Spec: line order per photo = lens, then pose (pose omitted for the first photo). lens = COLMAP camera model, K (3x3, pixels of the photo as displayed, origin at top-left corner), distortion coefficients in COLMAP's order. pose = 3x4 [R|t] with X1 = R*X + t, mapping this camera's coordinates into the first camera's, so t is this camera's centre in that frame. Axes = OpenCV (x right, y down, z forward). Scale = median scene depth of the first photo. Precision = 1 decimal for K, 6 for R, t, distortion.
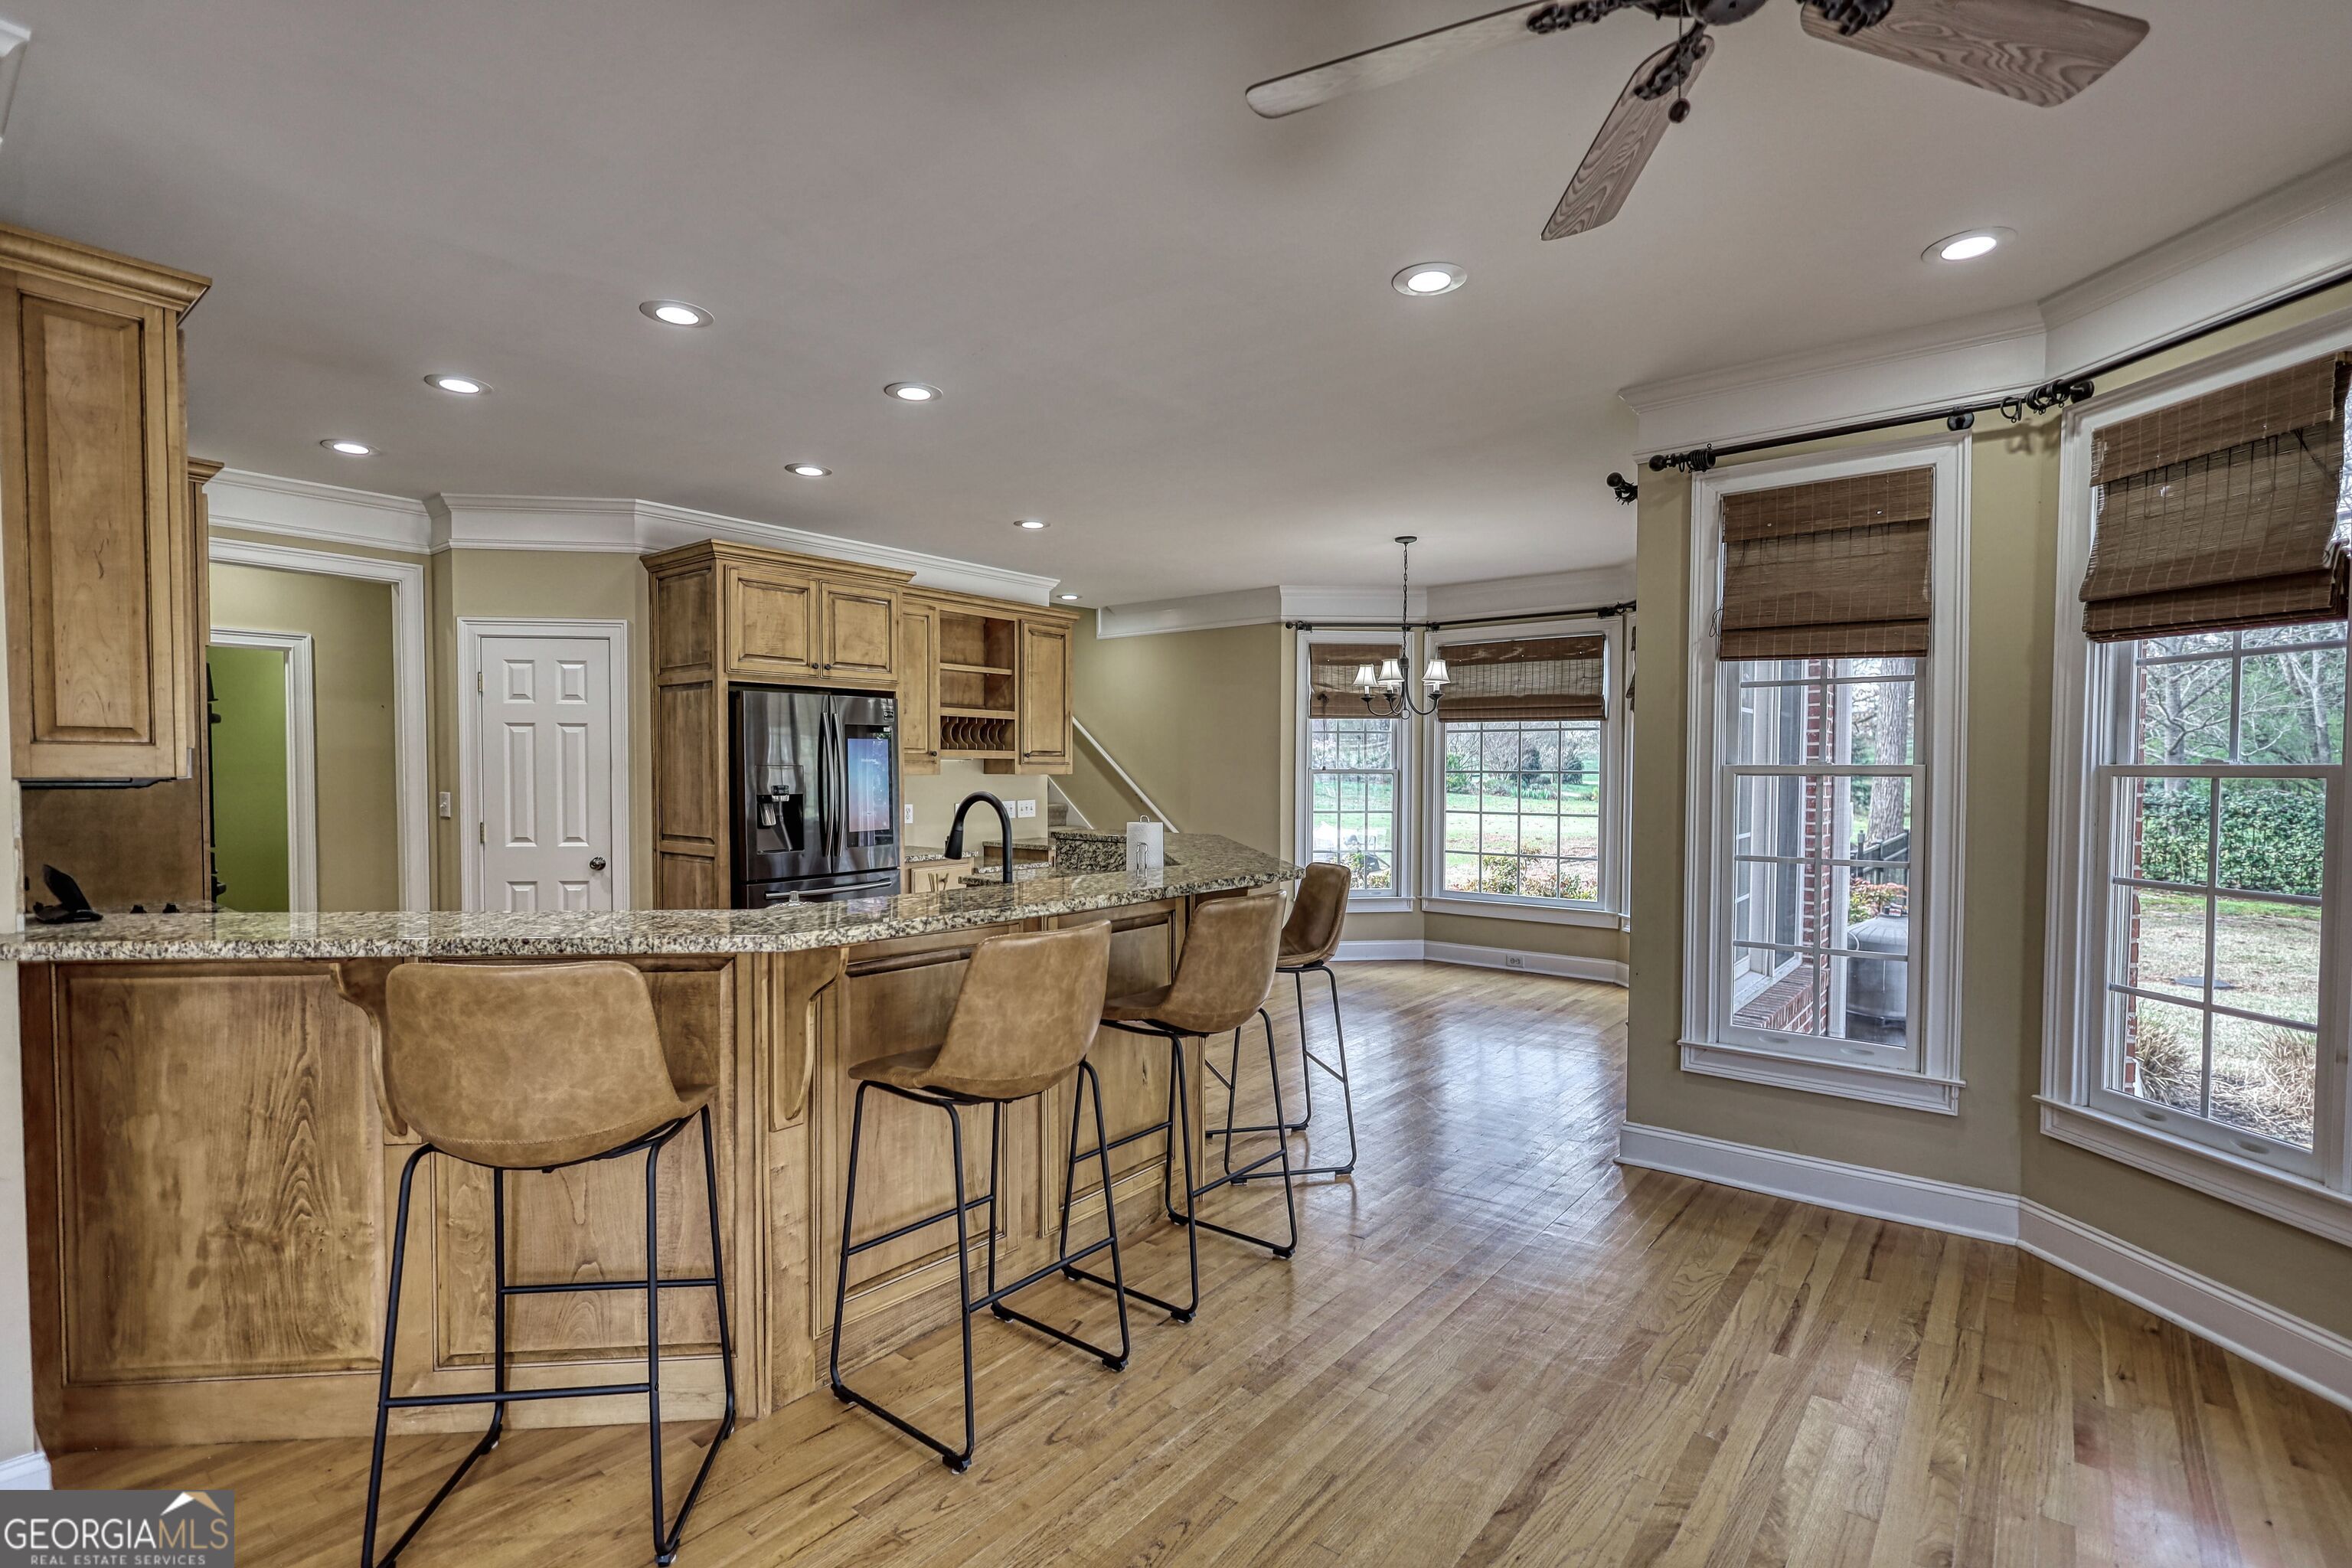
lens RADIAL K [[1100.6, 0, 1179.3], [0, 1100.6, 798.0], [0, 0, 1]] dist [0.003228, 0.000865]
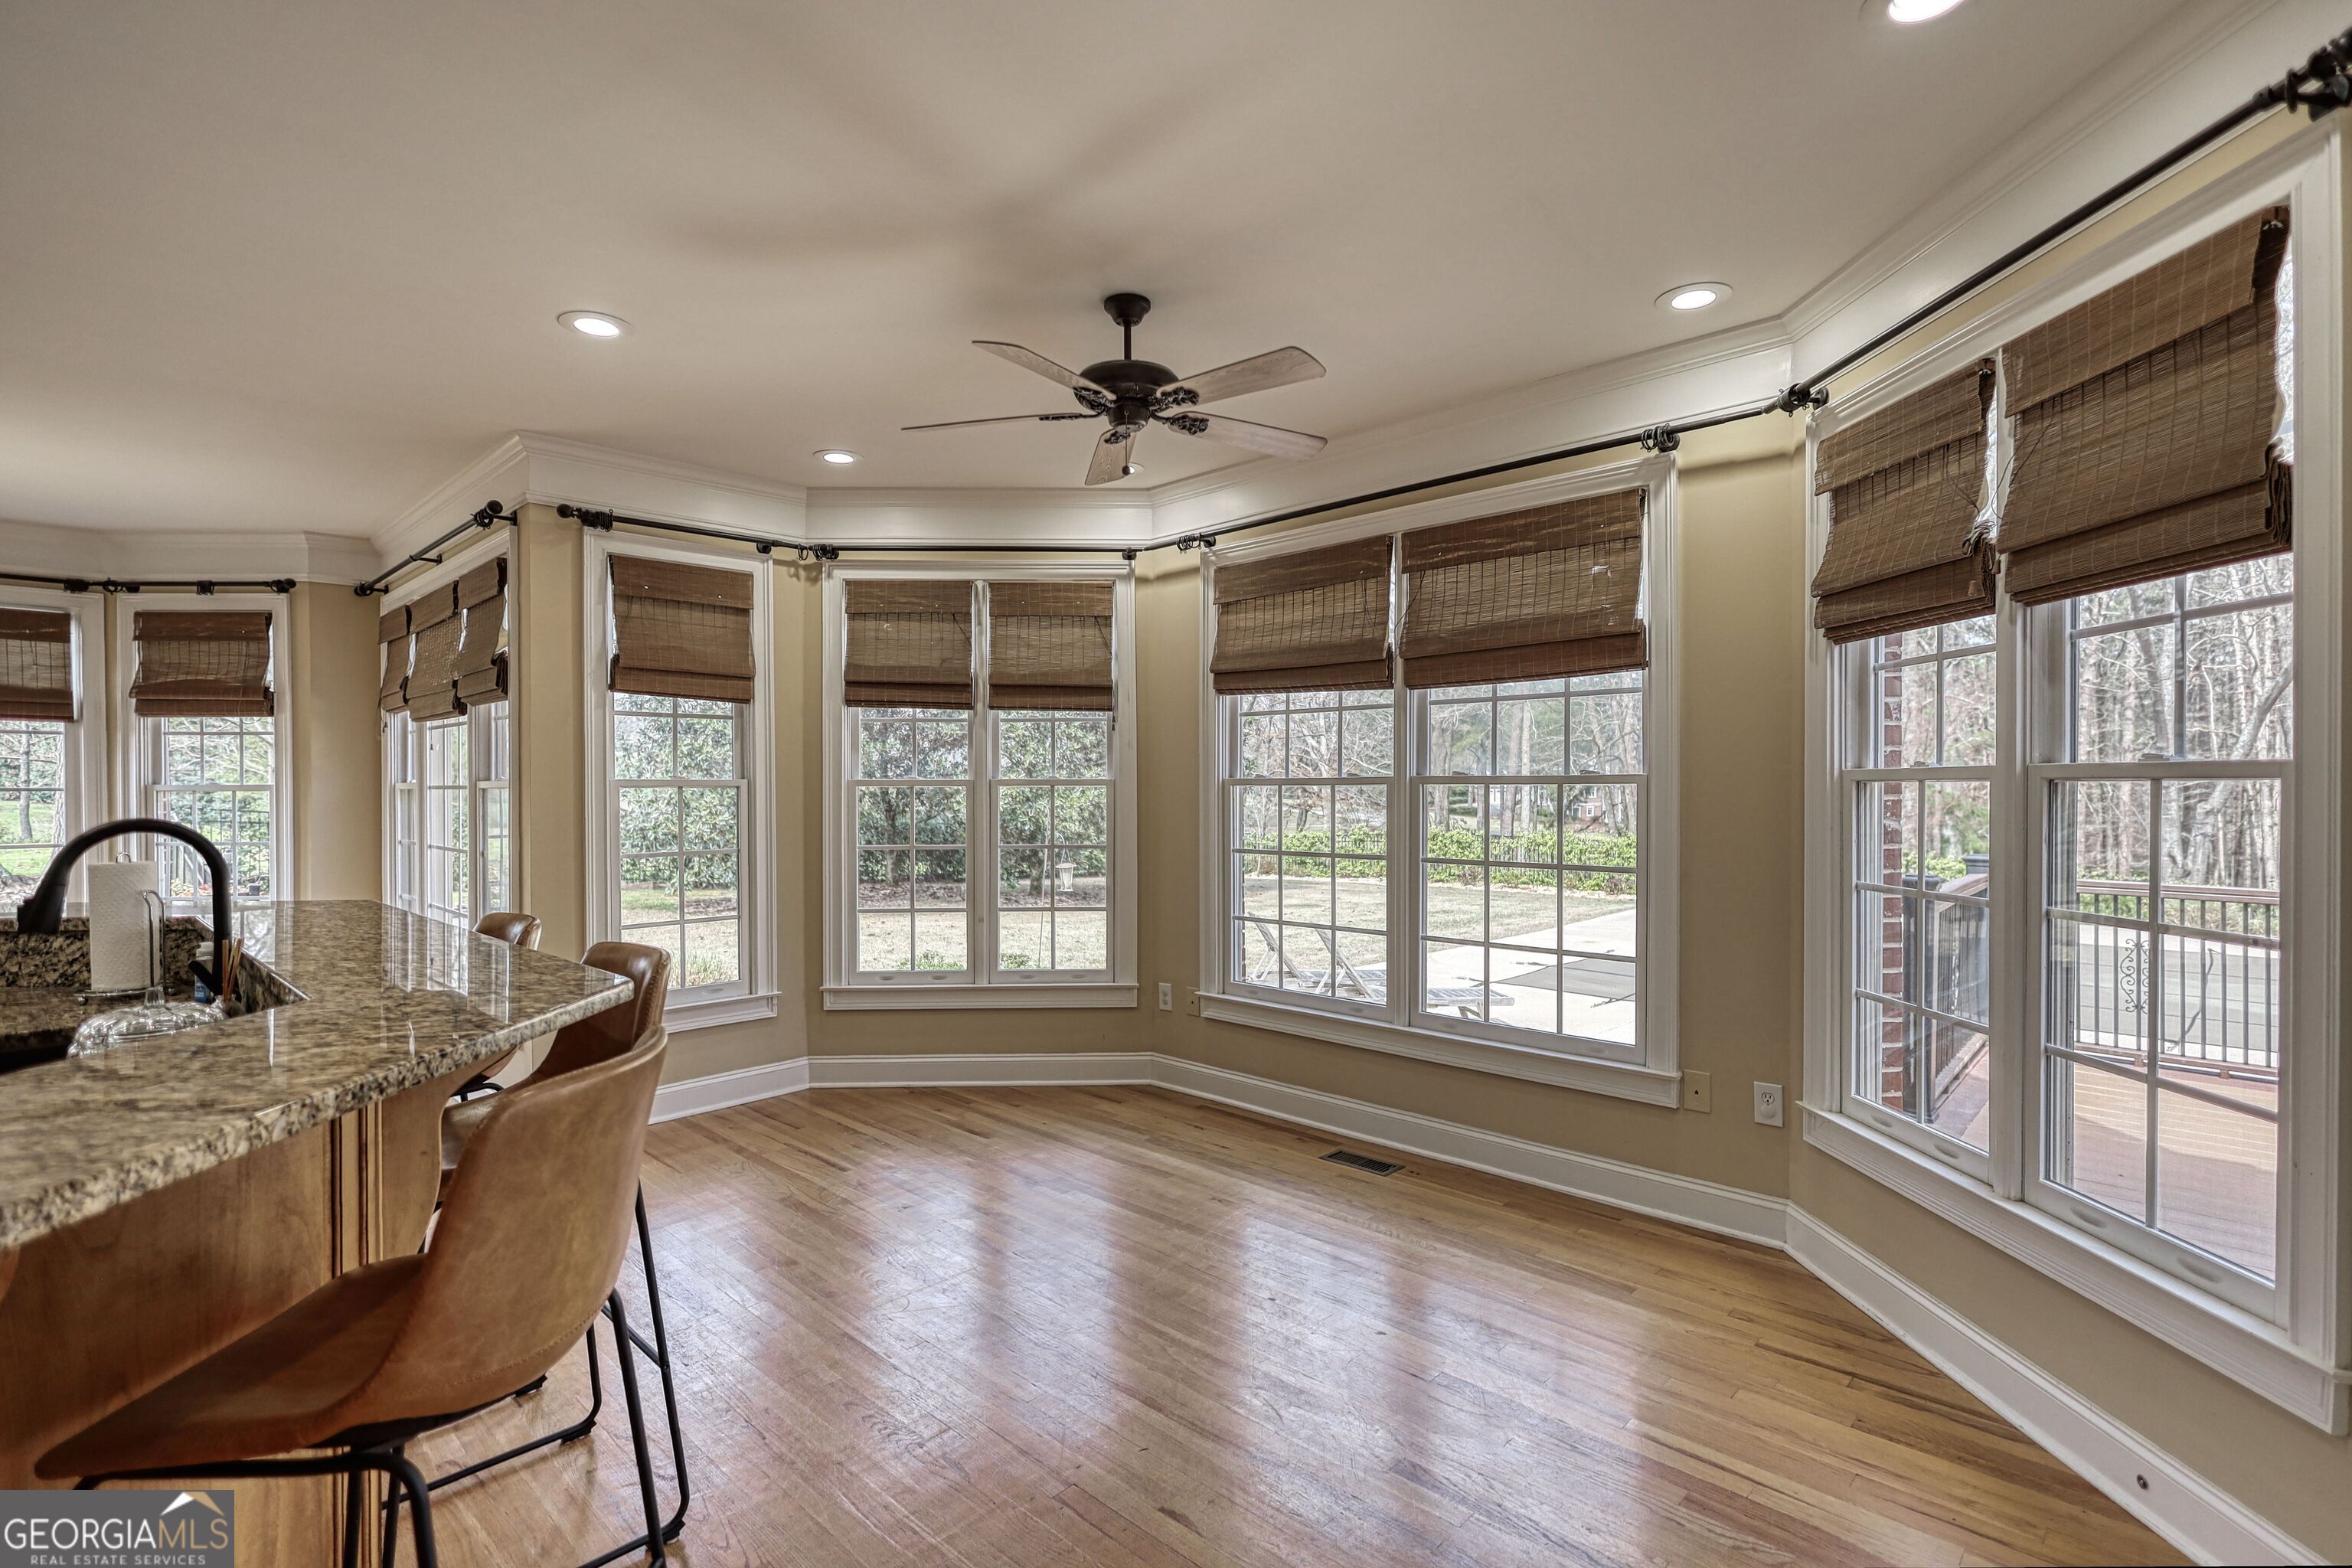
lens RADIAL K [[1100.6, 0, 1179.3], [0, 1100.6, 798.0], [0, 0, 1]] dist [0.003228, 0.000865]
pose [[0.093997, -0.015233, 0.995456, -0.723217], [0.029299, 0.999492, 0.012528, -0.007353], [-0.995141, 0.027989, 0.094396, 0.316480]]
